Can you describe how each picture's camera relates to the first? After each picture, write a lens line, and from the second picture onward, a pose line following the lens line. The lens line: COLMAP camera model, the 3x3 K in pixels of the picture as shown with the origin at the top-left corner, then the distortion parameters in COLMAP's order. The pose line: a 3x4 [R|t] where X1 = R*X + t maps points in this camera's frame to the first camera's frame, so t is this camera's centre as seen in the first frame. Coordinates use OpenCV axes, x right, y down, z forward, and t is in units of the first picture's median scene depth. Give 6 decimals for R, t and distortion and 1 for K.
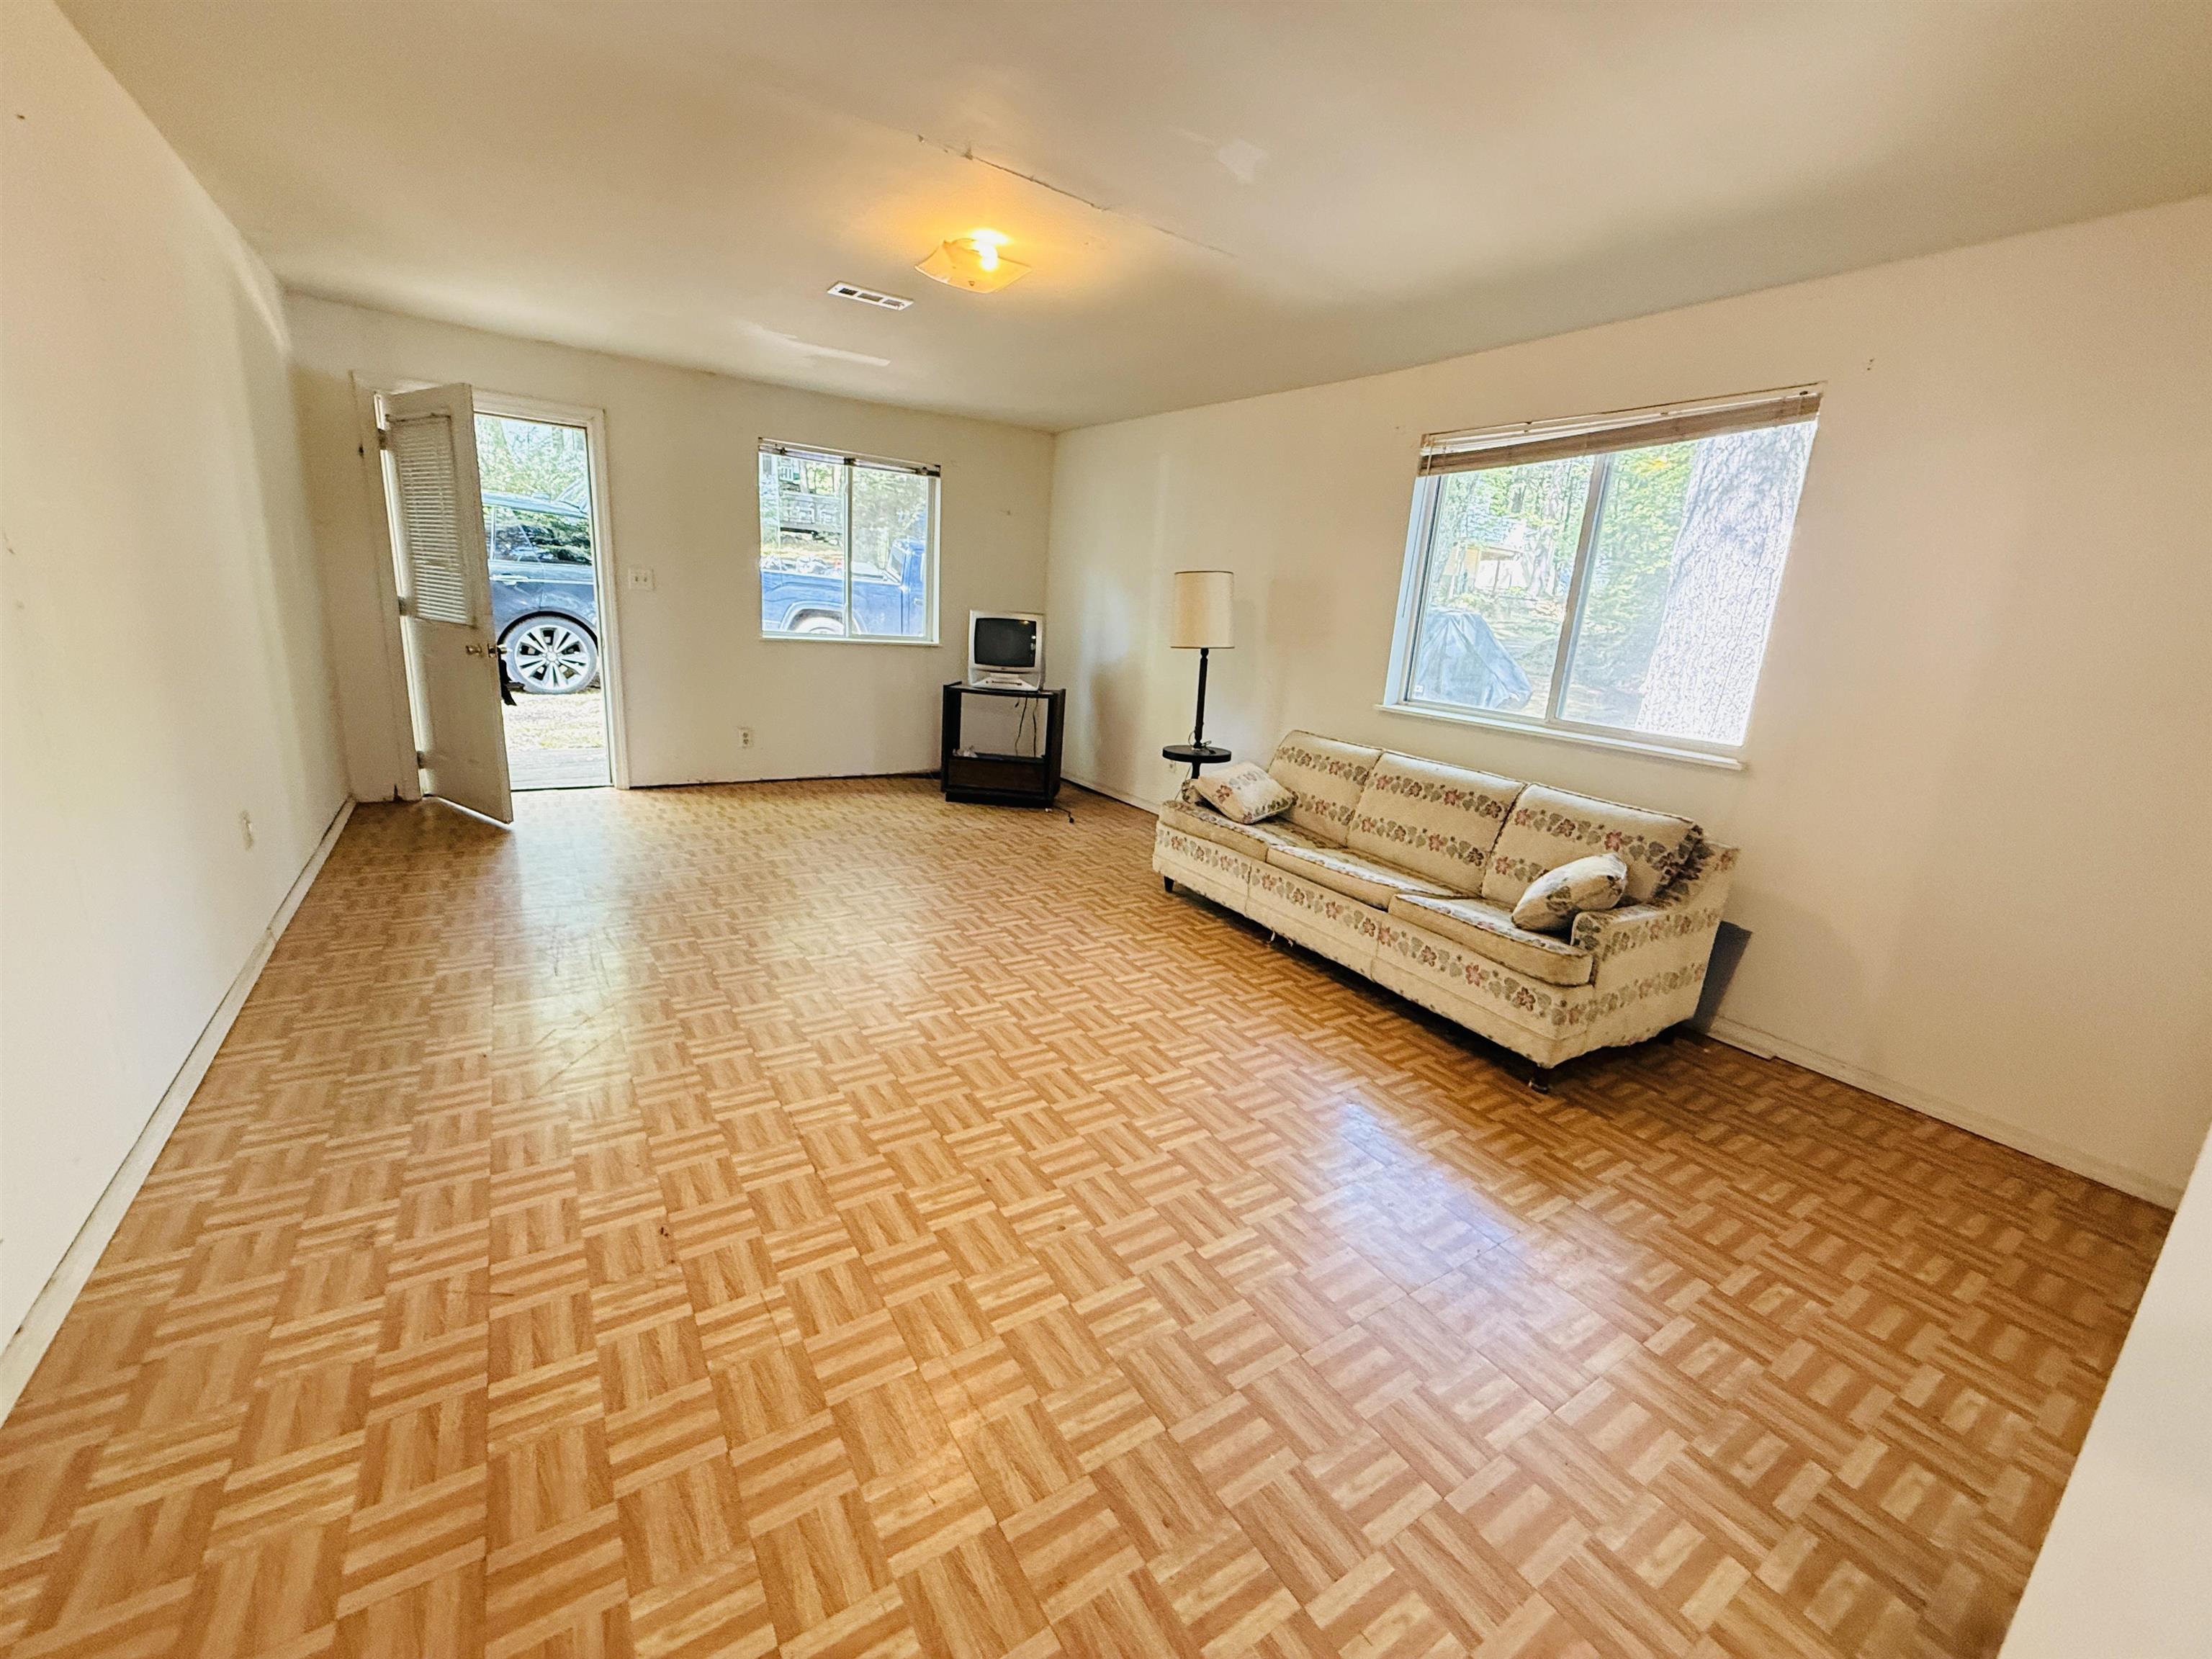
lens RADIAL K [[885.1, 0, 1106.0], [0, 885.1, 829.5], [0, 0, 1]] dist [-0.000053, 0.000353]
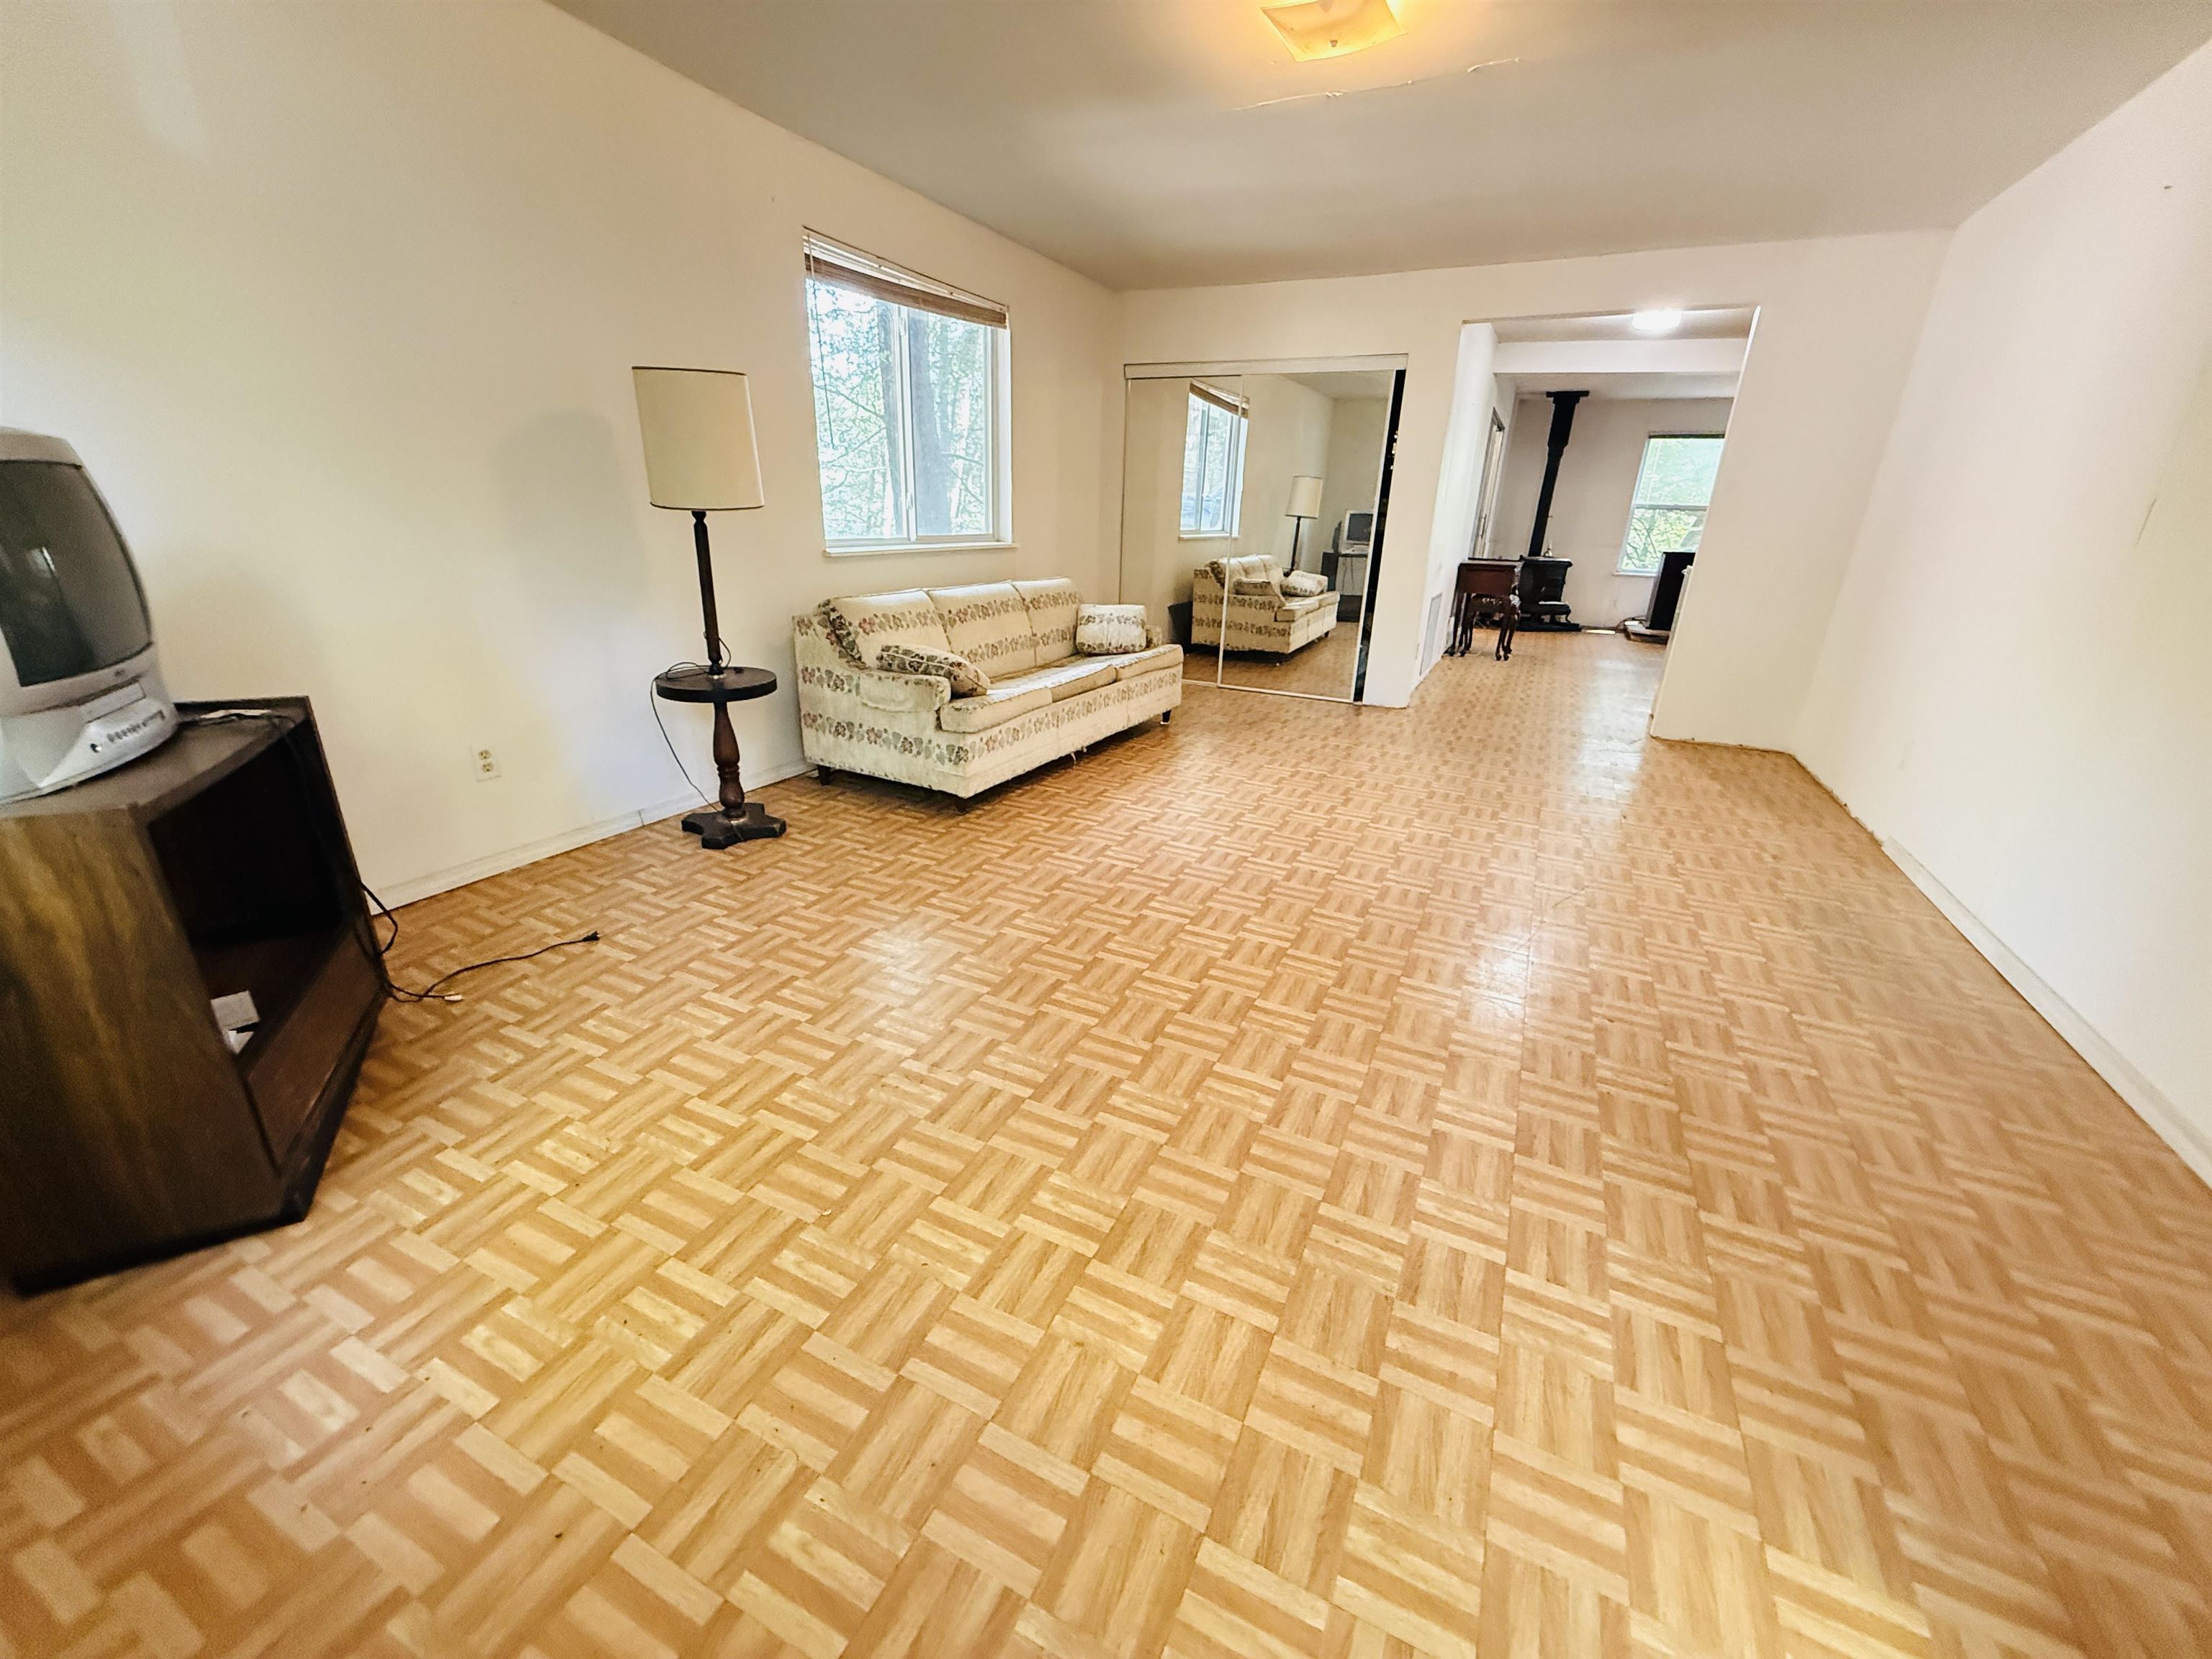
lens RADIAL K [[883.1, 0, 1103.5], [0, 883.1, 828.0], [0, 0, 1]] dist [0.000059, 0.000134]
pose [[-0.508636, -0.373172, 0.775907, -0.713174], [0.145545, 0.850952, 0.504676, -0.352303], [-0.848590, 0.369626, -0.378511, 1.356739]]
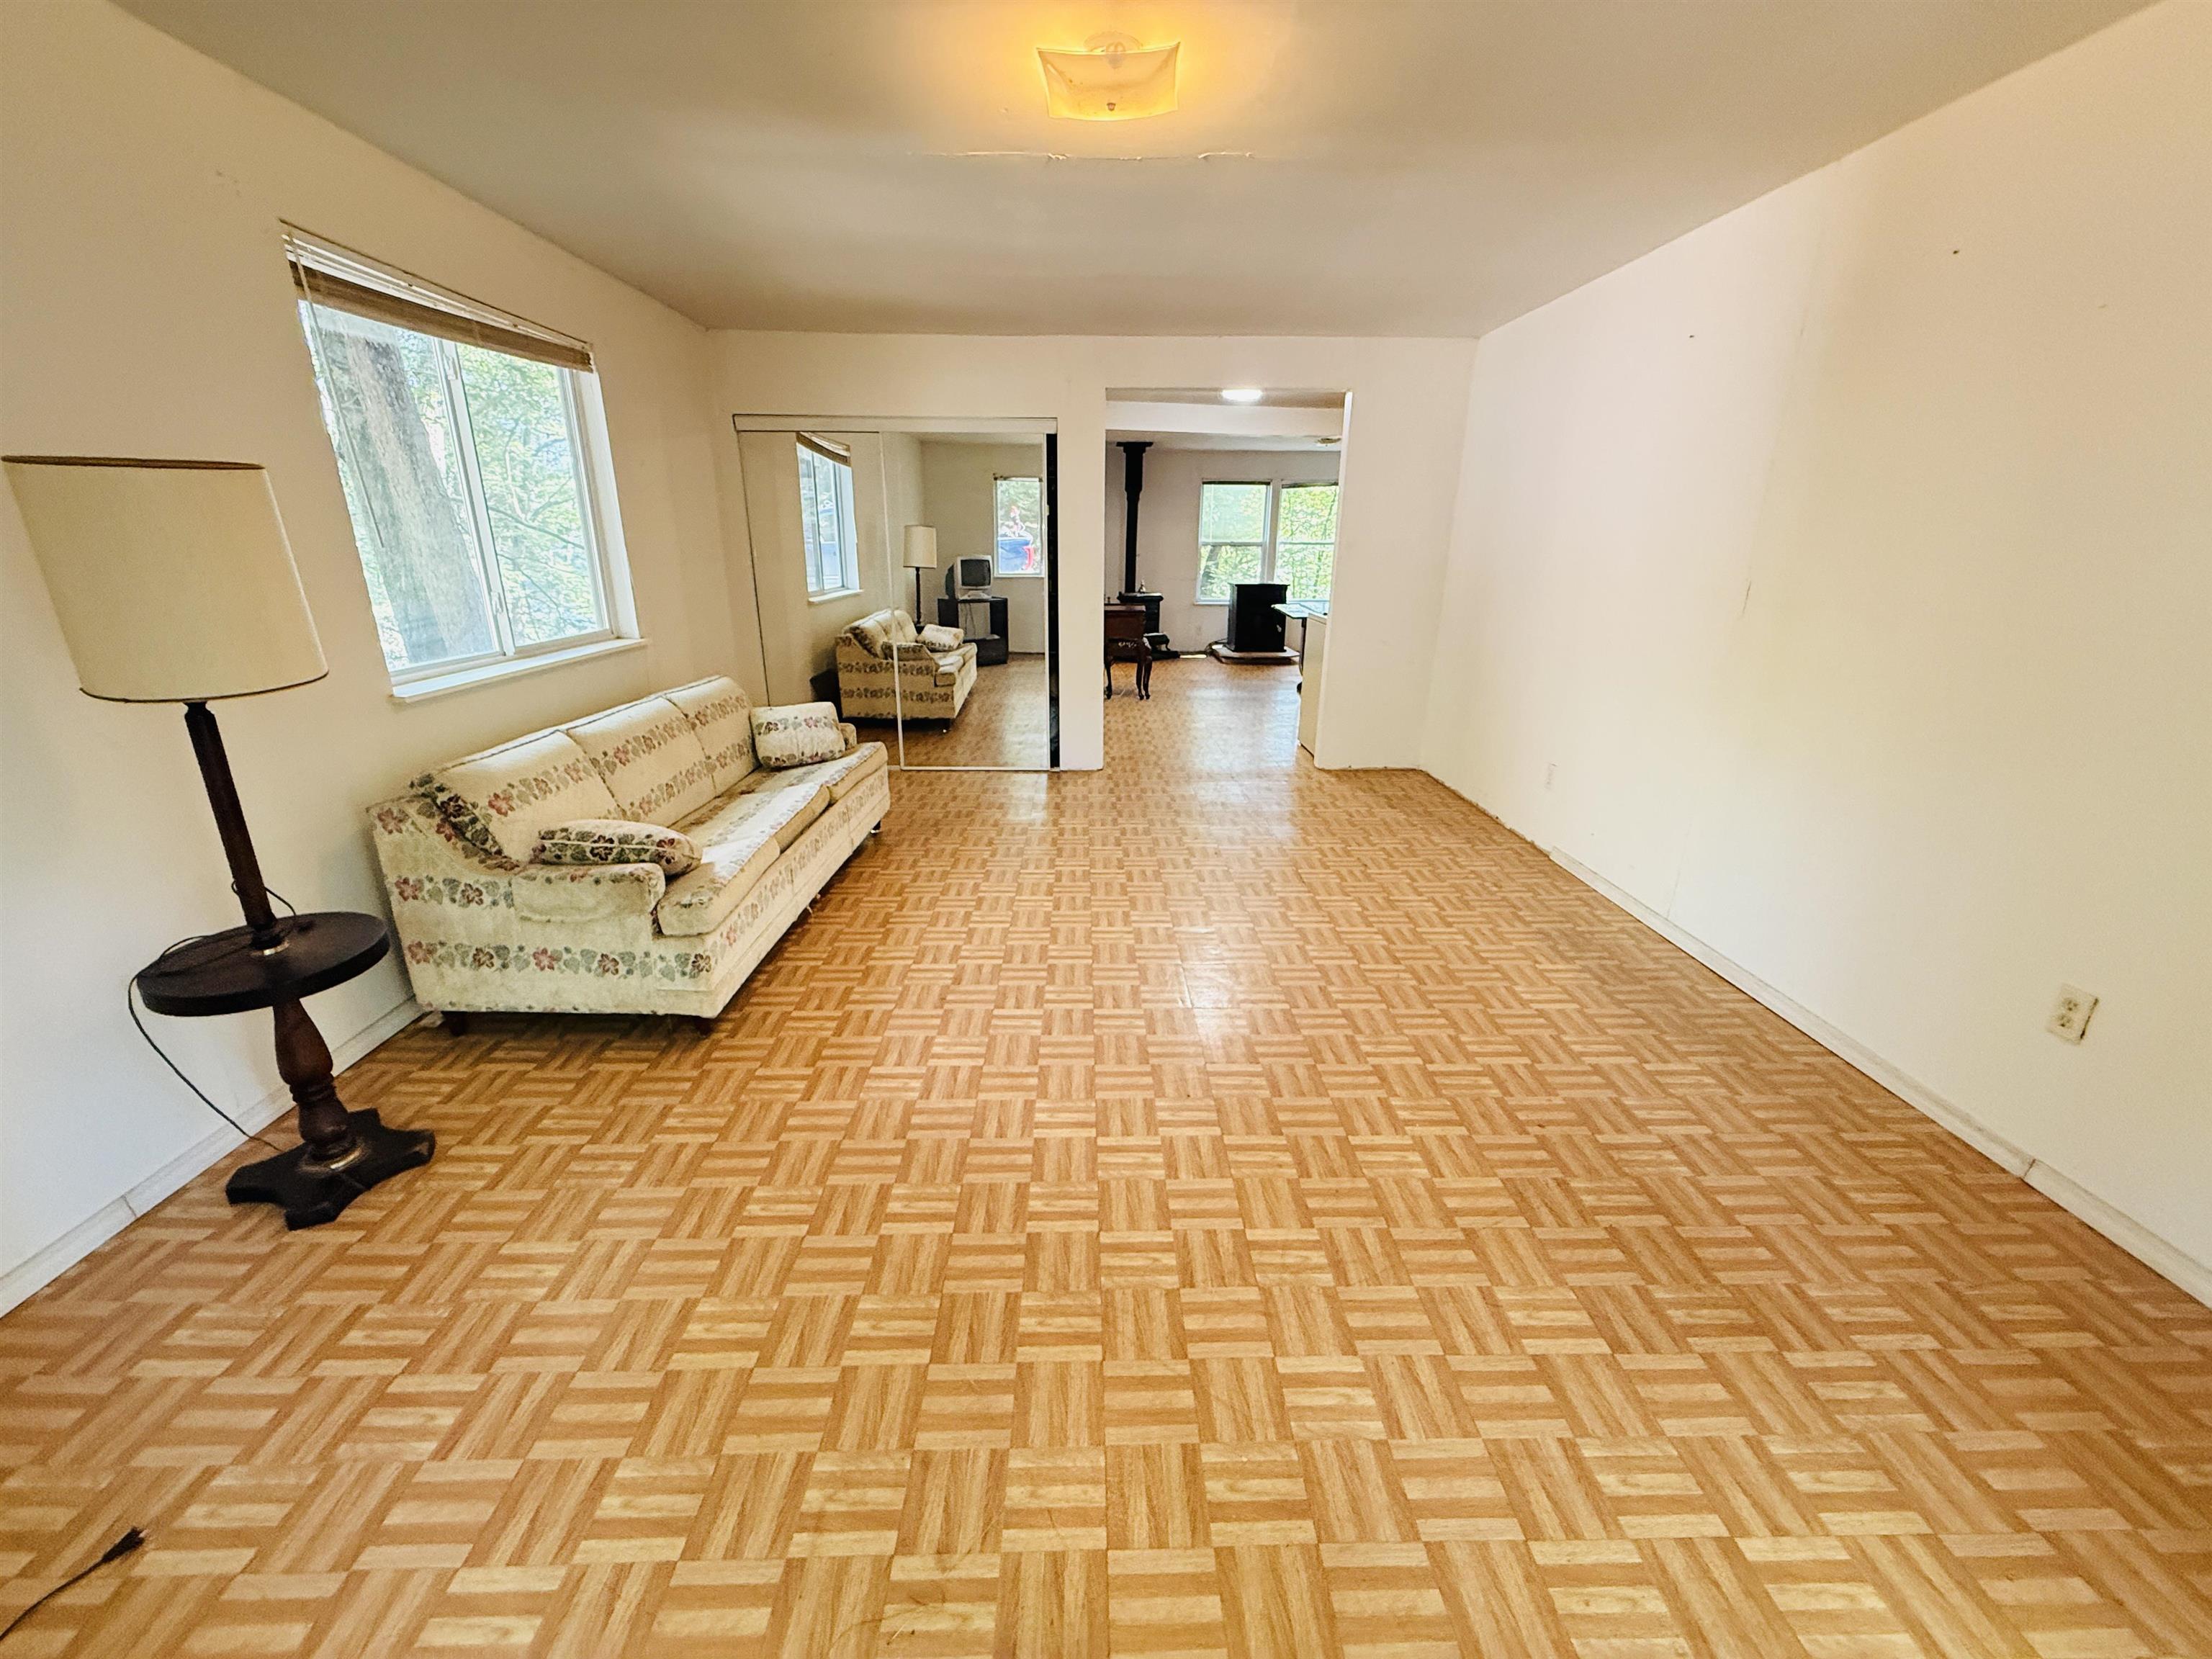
lens RADIAL K [[885.1, 0, 1106.0], [0, 885.1, 829.5], [0, 0, 1]] dist [-0.000053, 0.000353]
pose [[-0.848748, -0.233247, 0.474577, -0.468418], [0.065292, 0.844372, 0.531764, -0.399184], [-0.524752, 0.482320, -0.701429, 1.368272]]
